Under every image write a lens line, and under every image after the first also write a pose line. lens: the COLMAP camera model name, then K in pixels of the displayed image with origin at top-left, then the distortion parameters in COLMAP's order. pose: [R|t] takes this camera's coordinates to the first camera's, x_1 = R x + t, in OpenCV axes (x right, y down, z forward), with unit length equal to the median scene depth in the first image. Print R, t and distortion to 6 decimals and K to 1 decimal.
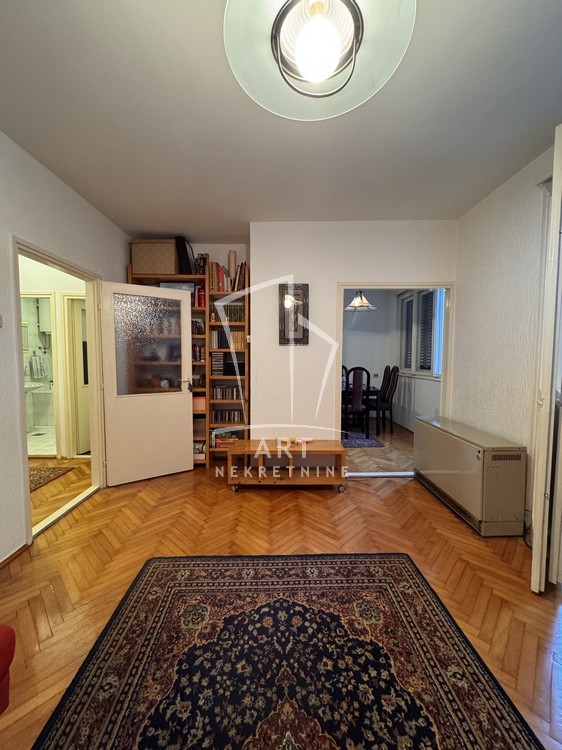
lens RADIAL K [[298.1, 0, 281.0], [0, 298.1, 375.0], [0, 0, 1]] dist [-0.000297, 0.000082]
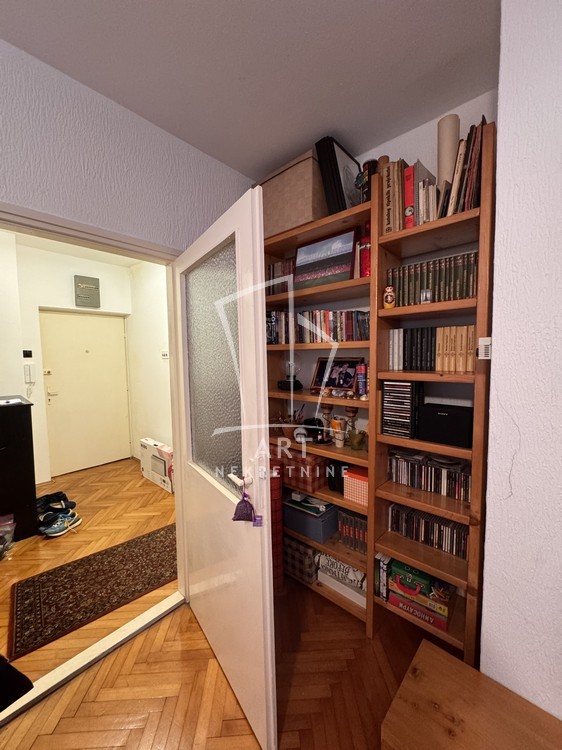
lens RADIAL K [[298.1, 0, 281.0], [0, 298.1, 375.0], [0, 0, 1]] dist [-0.000297, 0.000082]
pose [[0.723539, 0.030216, -0.689622, -0.044336], [-0.023511, 0.999541, 0.019128, -0.088693], [0.689883, 0.002374, 0.723917, 0.590547]]
